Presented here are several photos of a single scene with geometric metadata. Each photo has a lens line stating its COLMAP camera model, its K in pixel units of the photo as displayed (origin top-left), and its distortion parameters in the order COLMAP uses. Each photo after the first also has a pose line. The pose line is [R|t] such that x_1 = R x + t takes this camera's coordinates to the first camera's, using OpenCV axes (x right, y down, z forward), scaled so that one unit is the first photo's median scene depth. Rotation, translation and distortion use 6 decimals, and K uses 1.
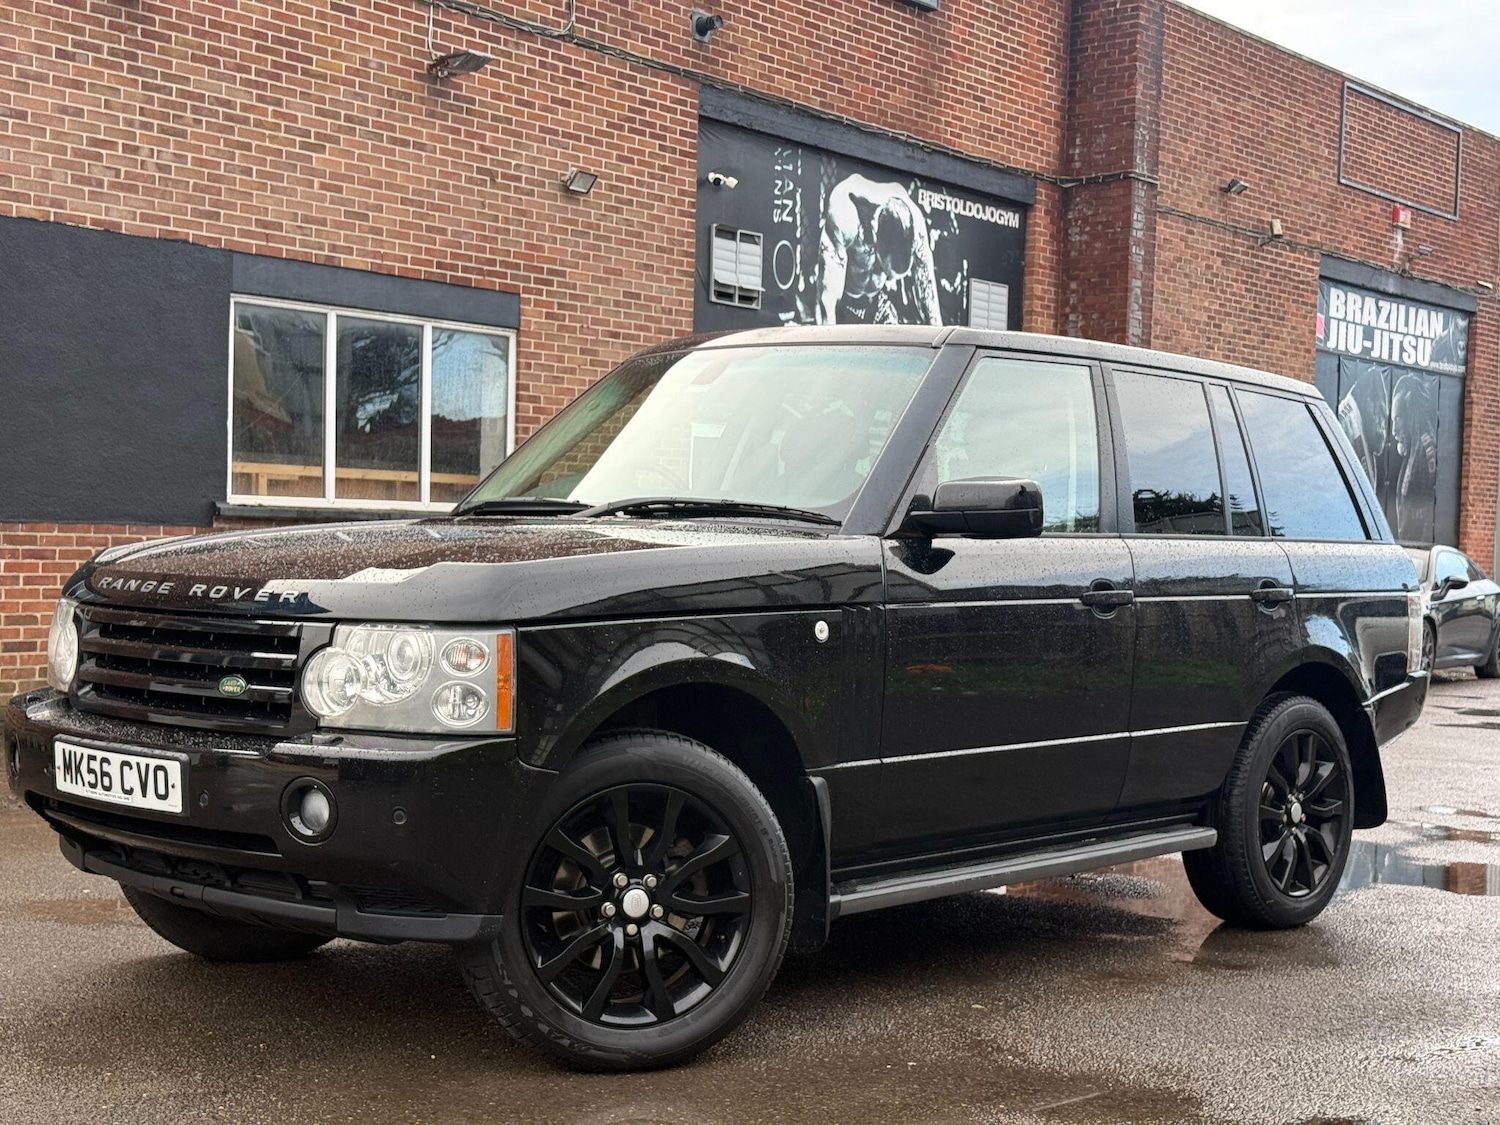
lens RADIAL K [[2116.9, 0, 763.6], [0, 2116.9, 577.6], [0, 0, 1]] dist [0.188548, -0.373965]
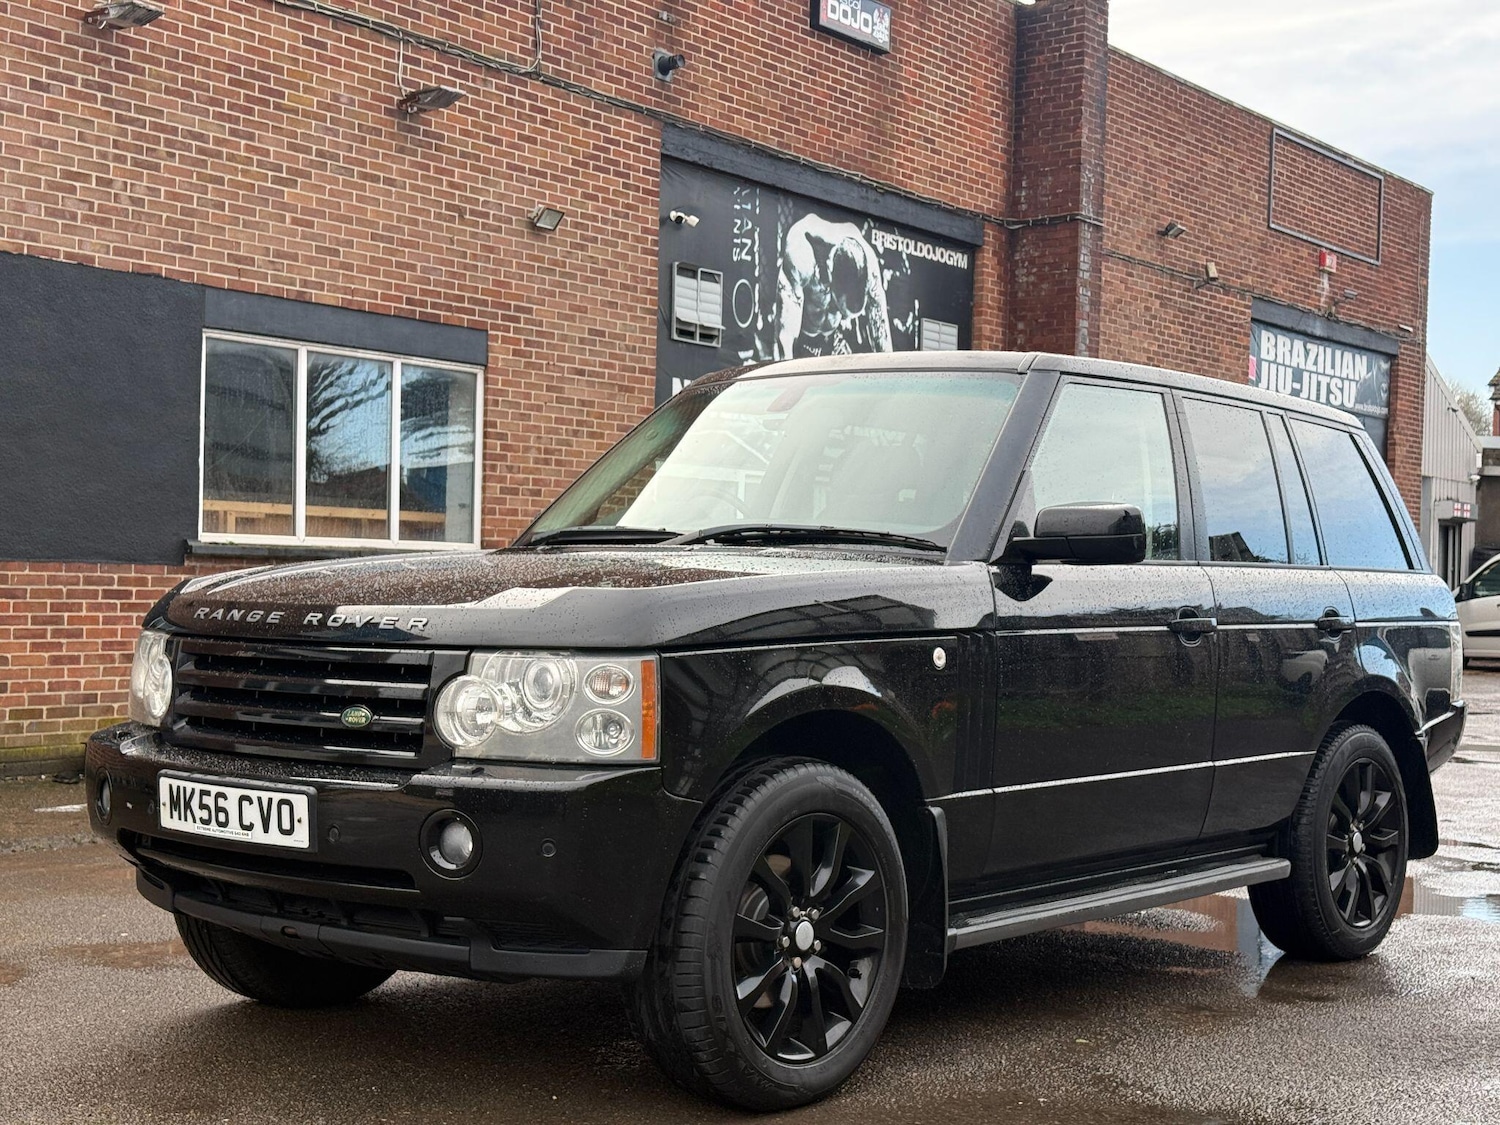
lens RADIAL K [[2114.5, 0, 758.9], [0, 2114.5, 565.8], [0, 0, 1]] dist [0.190731, -0.376881]
pose [[0.998823, -0.003185, 0.048390, -0.036065], [0.004452, 0.999650, -0.026090, 0.002643], [-0.048290, 0.026275, 0.998488, 0.007875]]
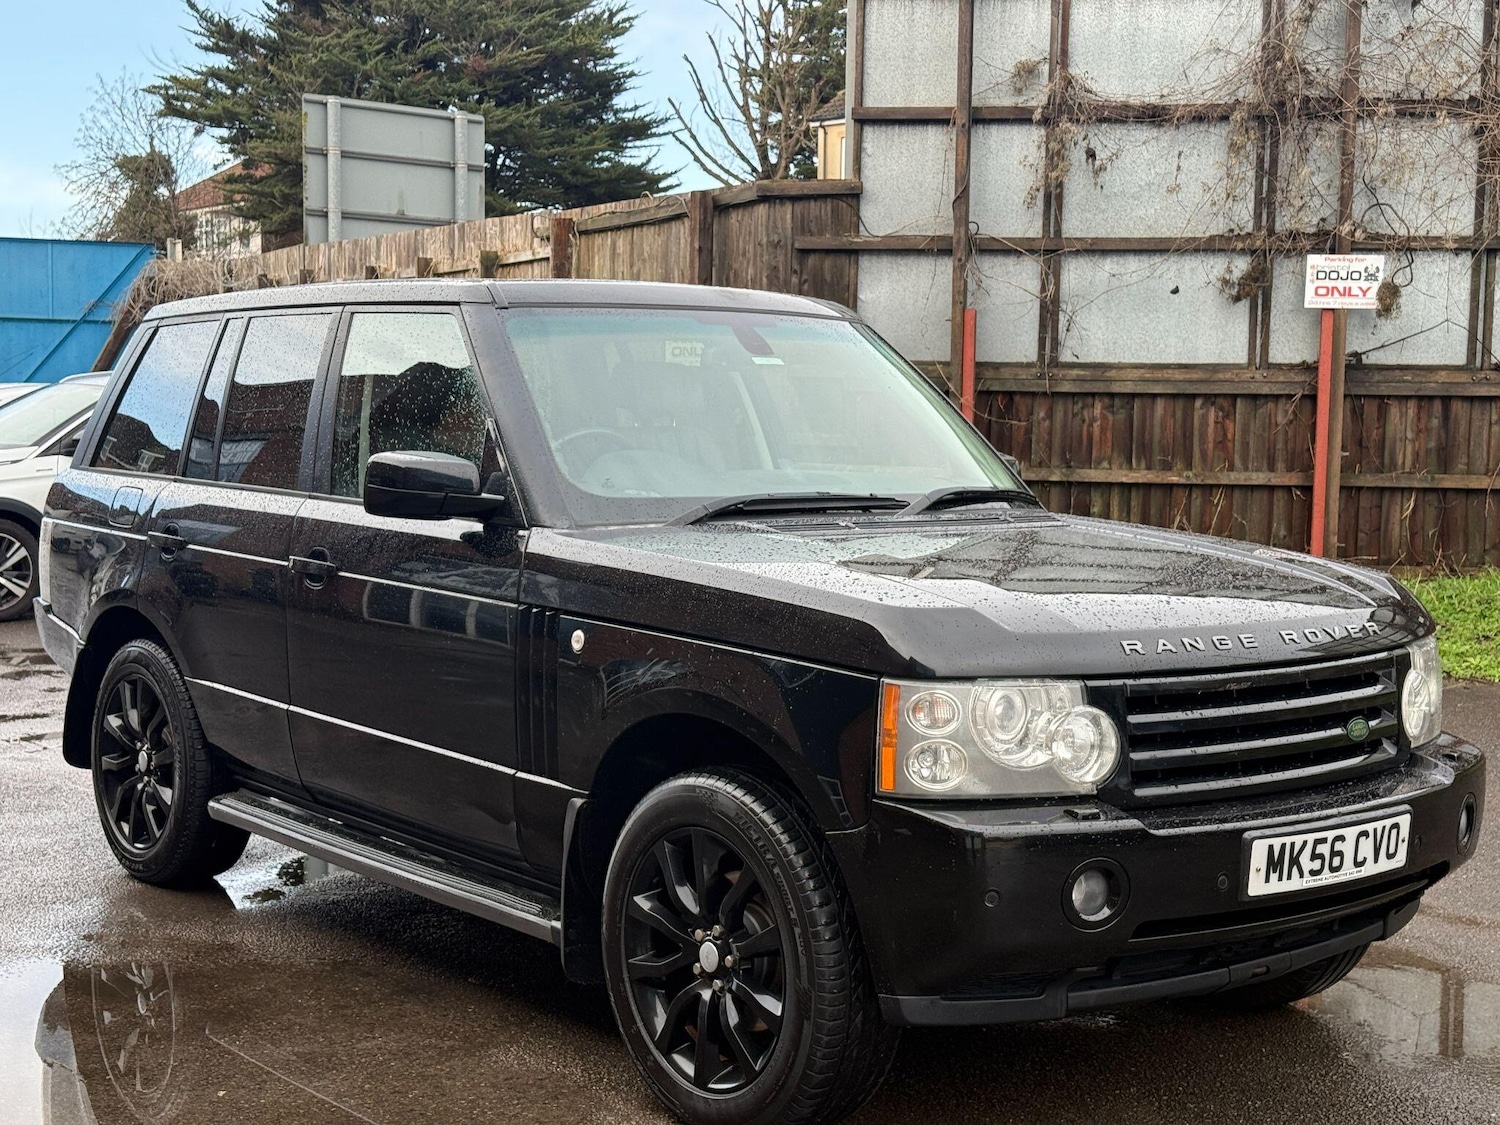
lens RADIAL K [[2110.7, 0, 762.9], [0, 2110.7, 567.9], [0, 0, 1]] dist [0.228824, -0.539047]
pose [[0.131732, -0.102686, 0.985952, -0.391886], [0.004670, 0.994673, 0.102970, -0.038860], [-0.991274, -0.008960, 0.131510, 0.364745]]
